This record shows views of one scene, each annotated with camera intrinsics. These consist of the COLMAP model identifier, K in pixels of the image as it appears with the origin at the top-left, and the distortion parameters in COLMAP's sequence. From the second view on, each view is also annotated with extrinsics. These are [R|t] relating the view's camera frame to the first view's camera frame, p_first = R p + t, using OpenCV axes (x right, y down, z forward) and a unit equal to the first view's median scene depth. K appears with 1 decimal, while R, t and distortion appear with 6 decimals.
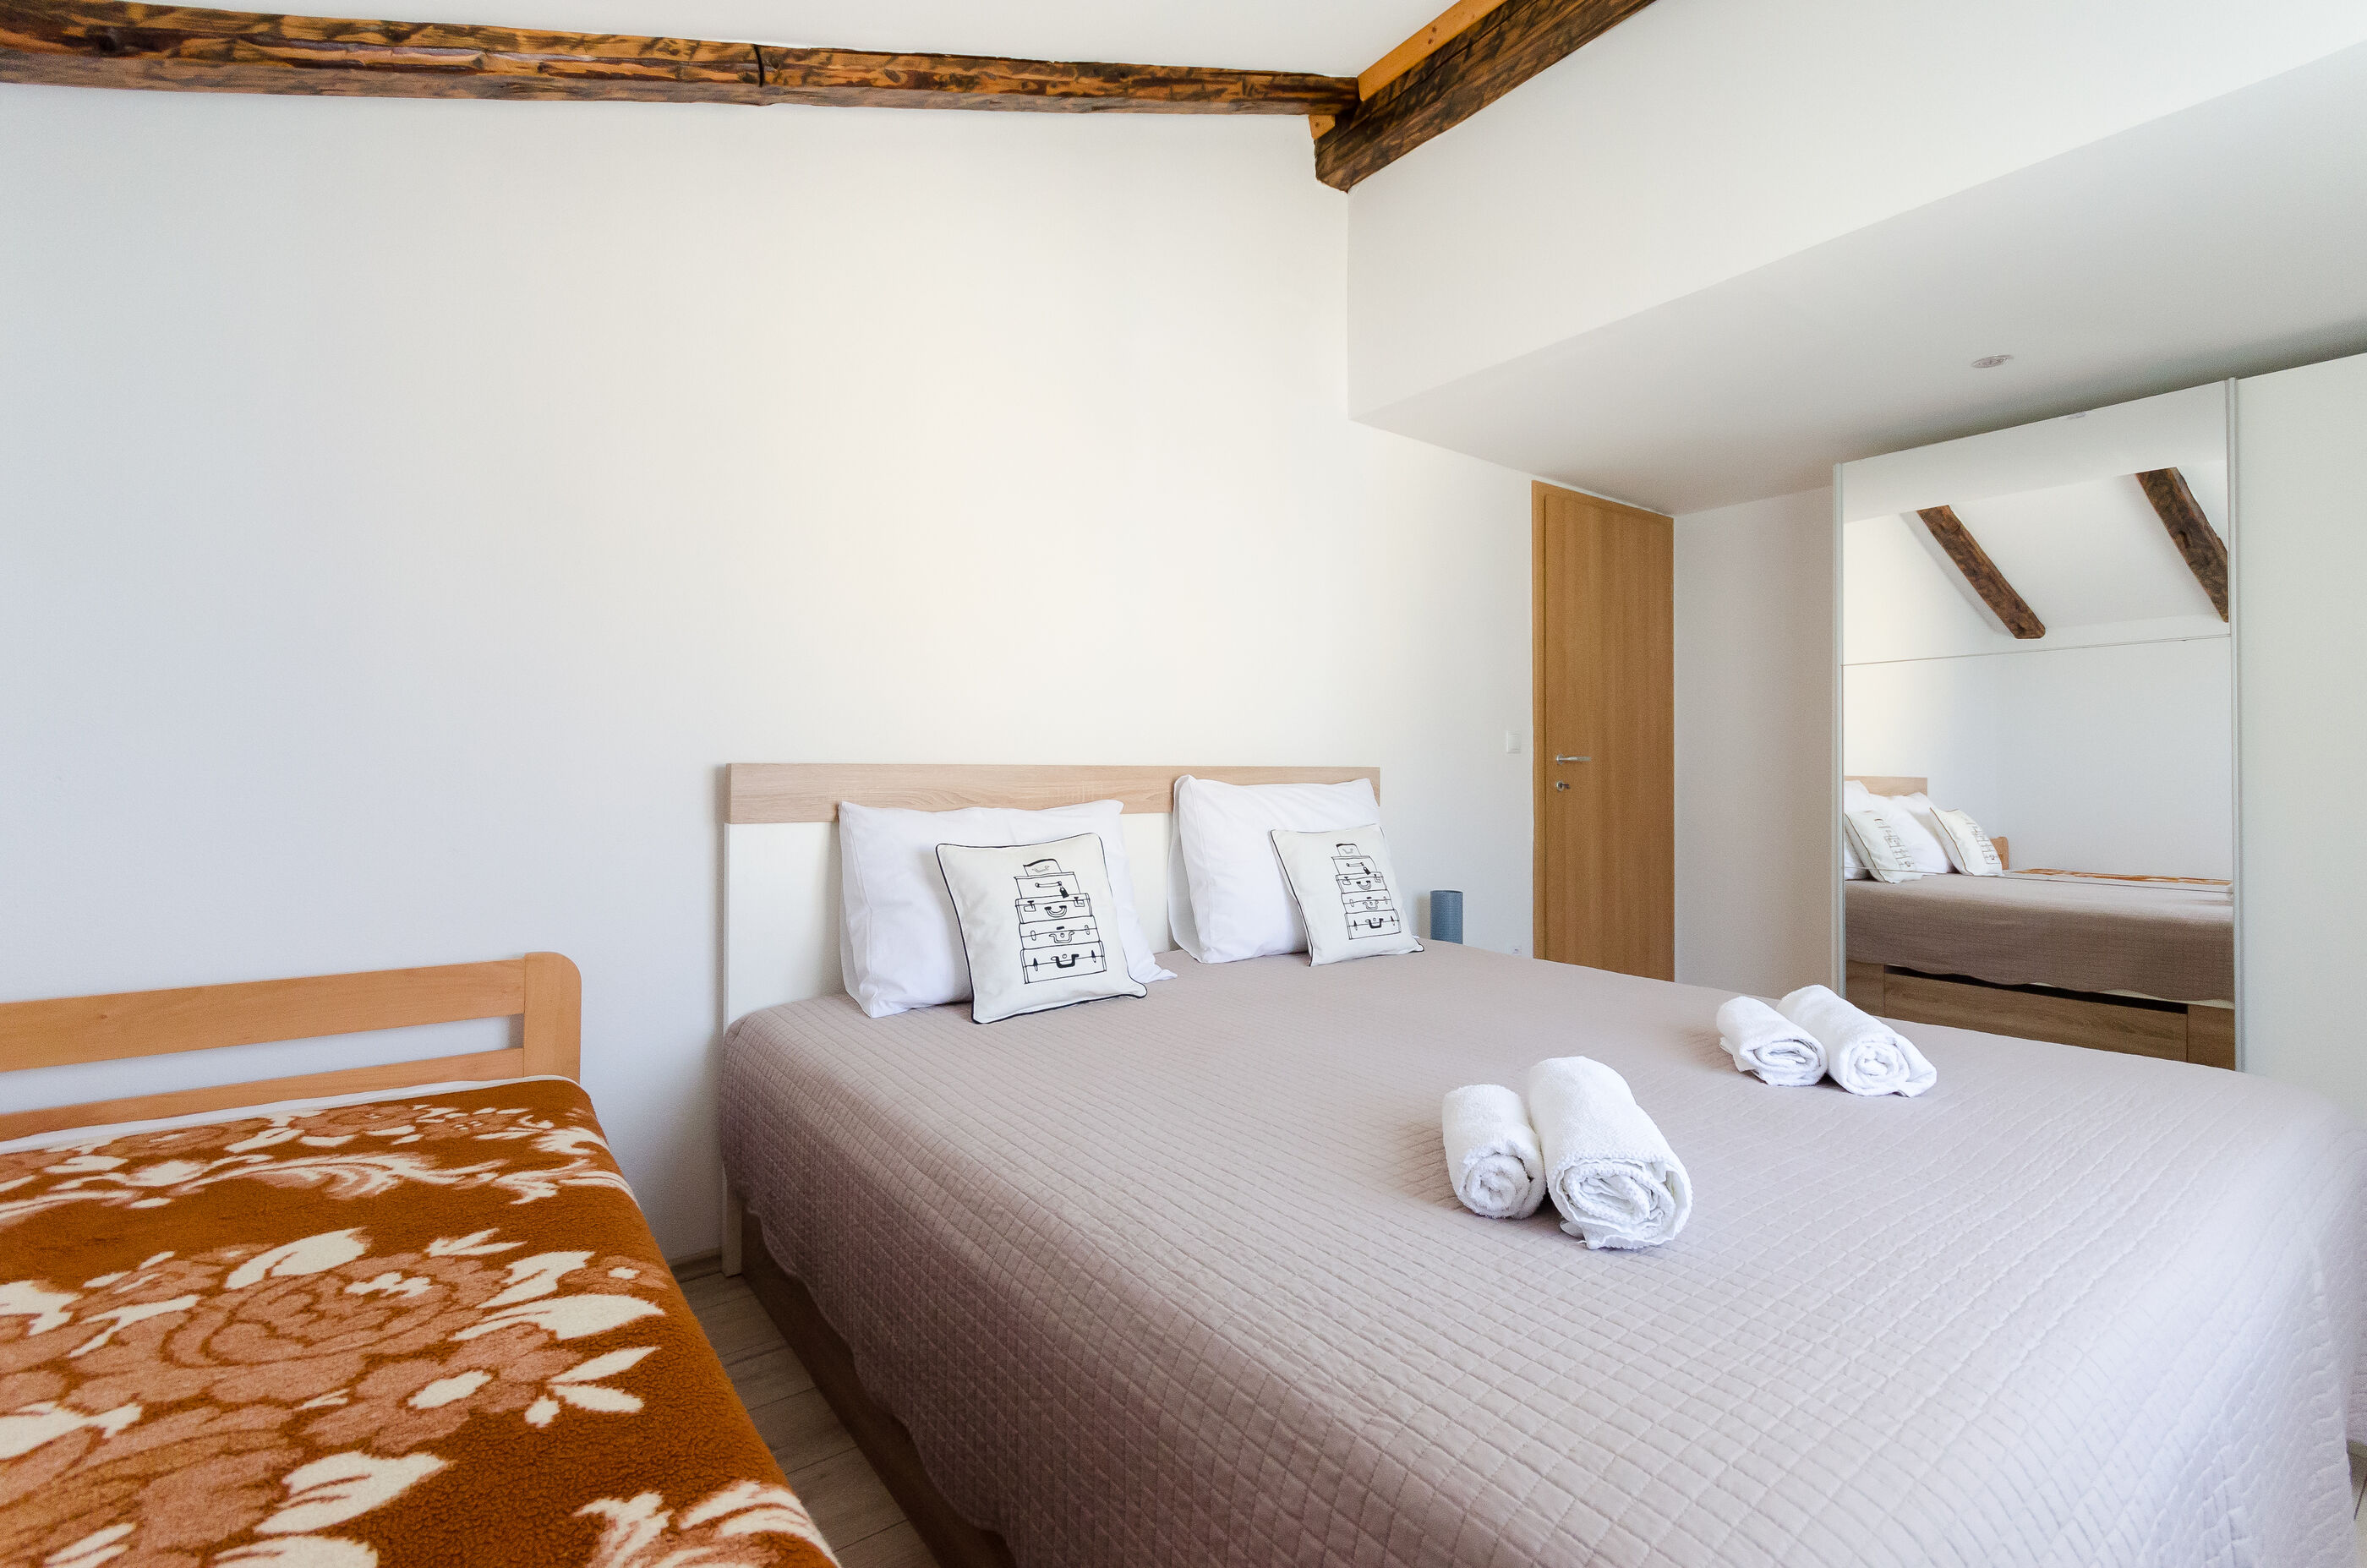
lens RADIAL K [[1085.3, 0, 1193.0], [0, 1085.3, 762.7], [0, 0, 1]] dist [0.003806, 0.000291]
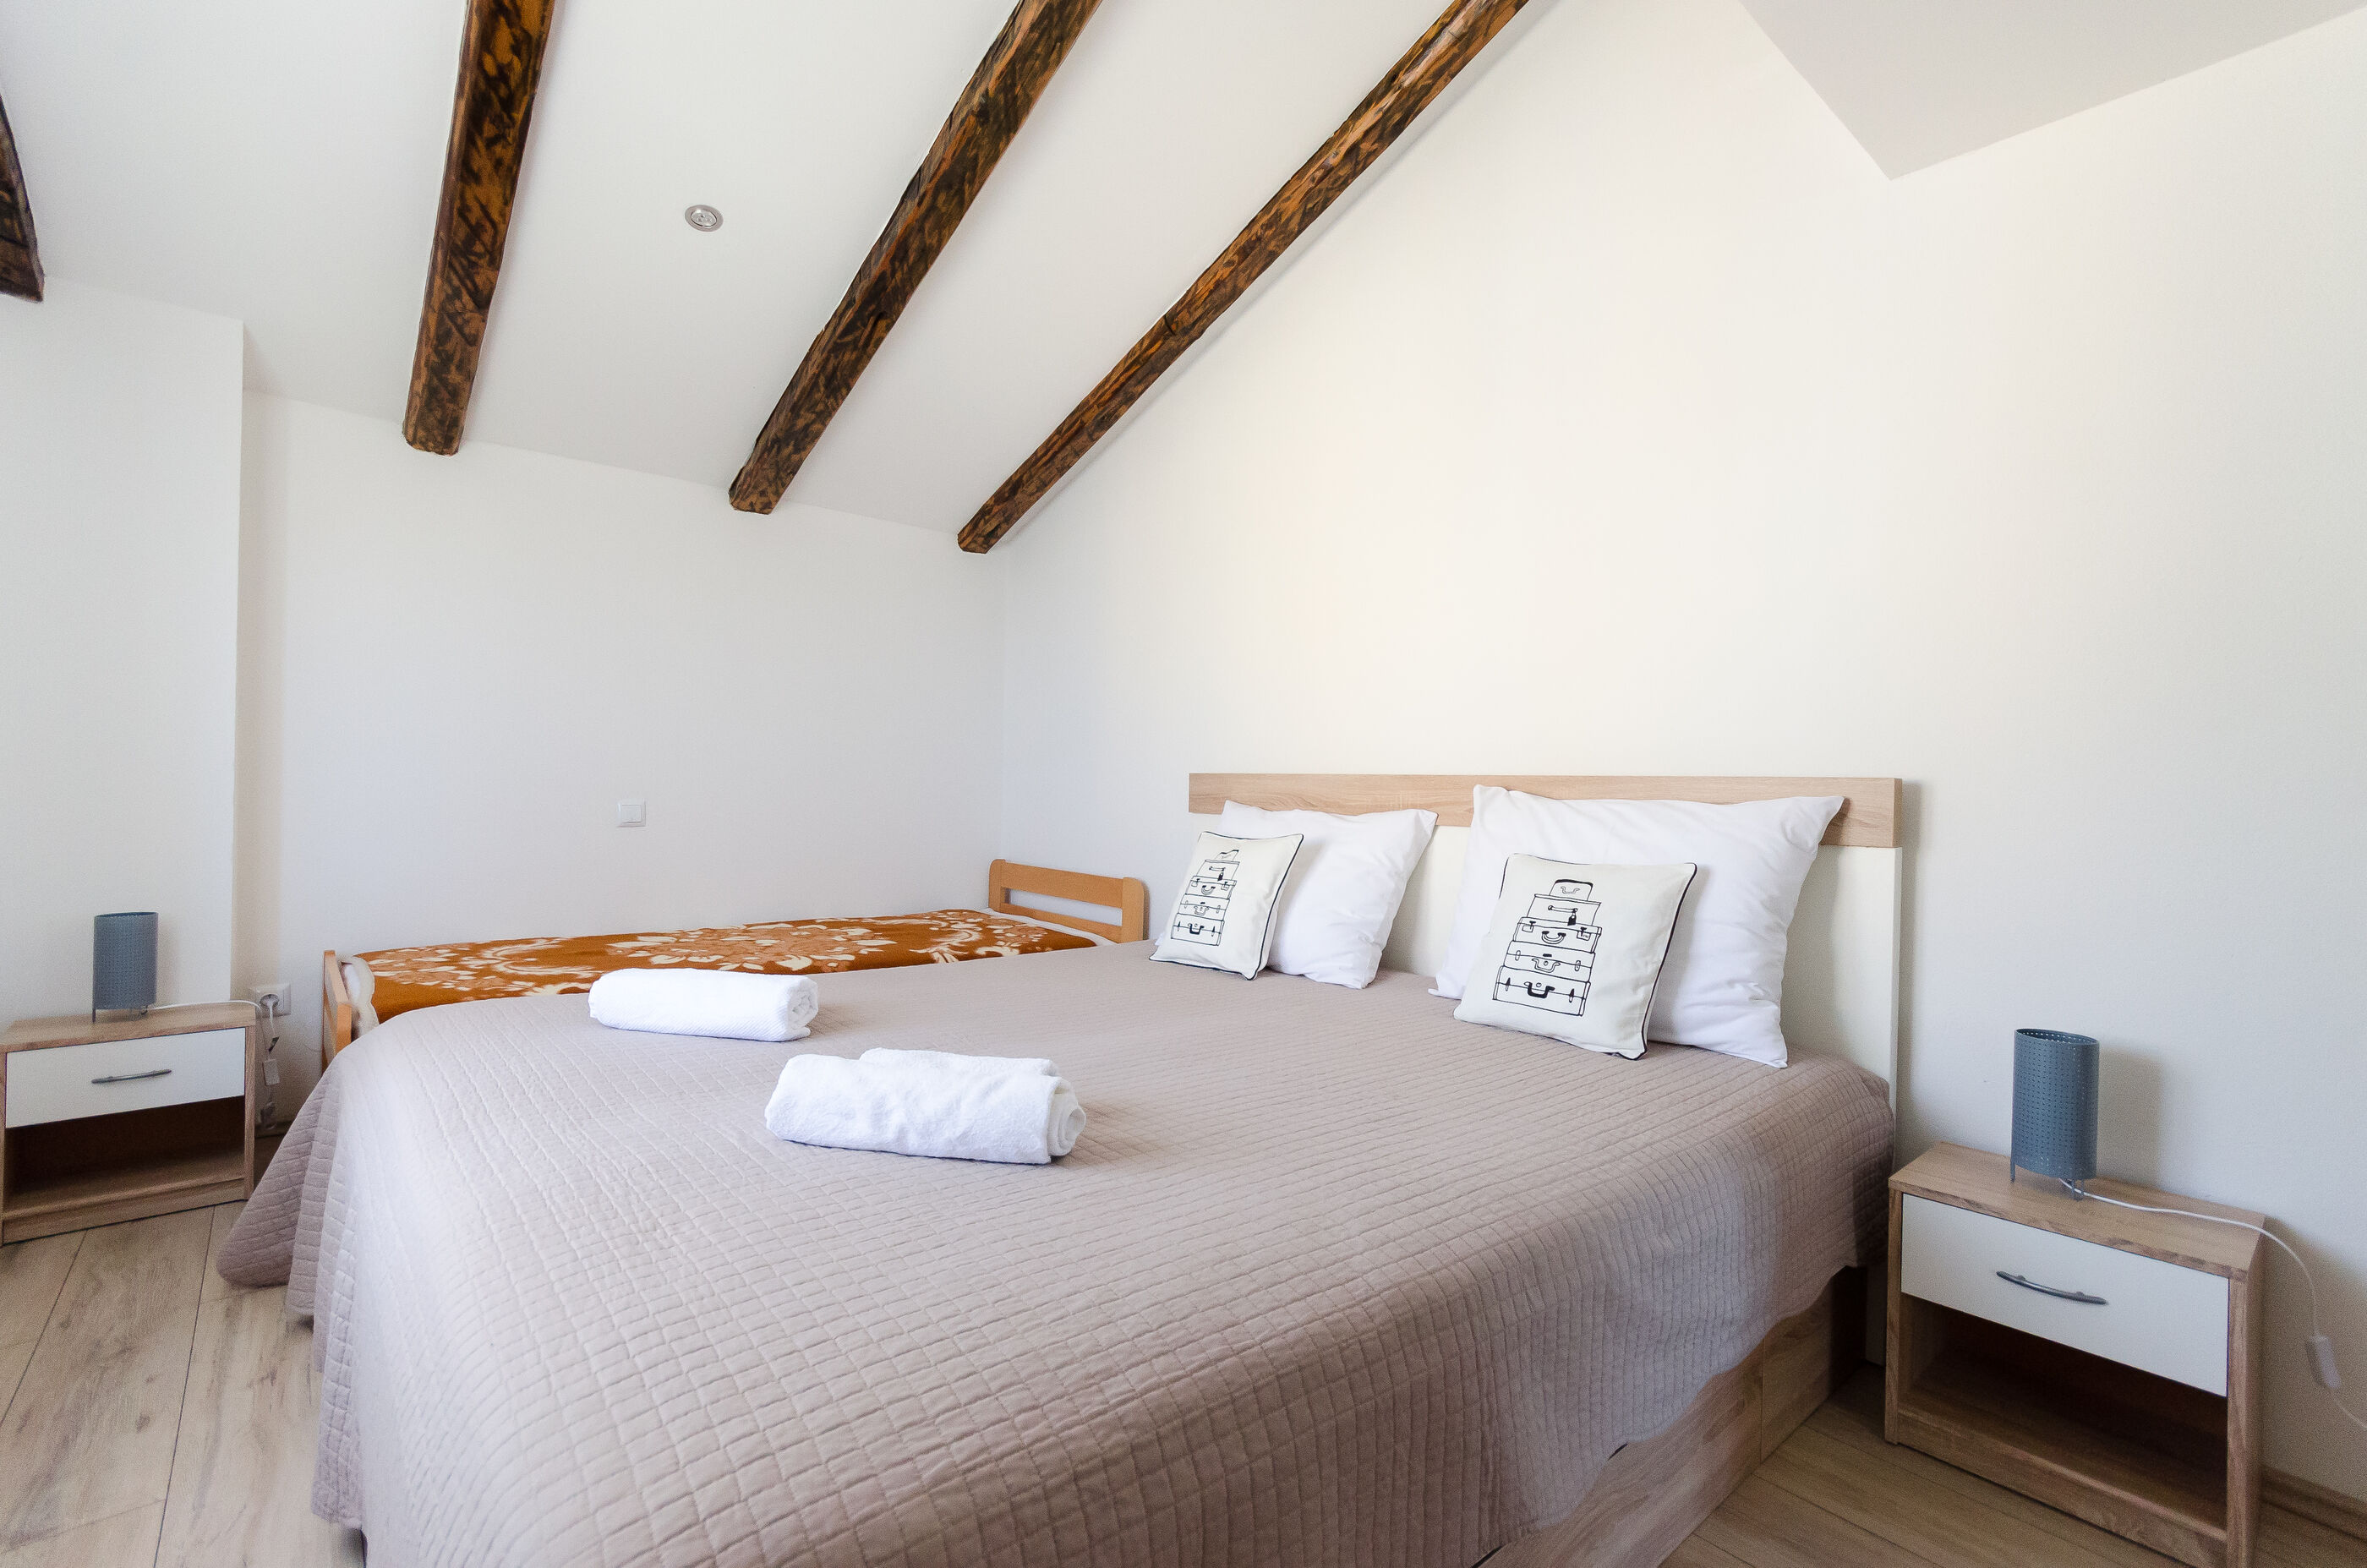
lens RADIAL K [[1027.7, 0, 1193.8], [0, 1027.7, 796.2], [0, 0, 1]] dist [0.002474, 0.000418]
pose [[0.037507, 0.013117, -0.999210, 0.782634], [-0.017216, 0.999774, 0.012478, 0.012738], [0.999148, 0.016735, 0.037725, 0.710412]]
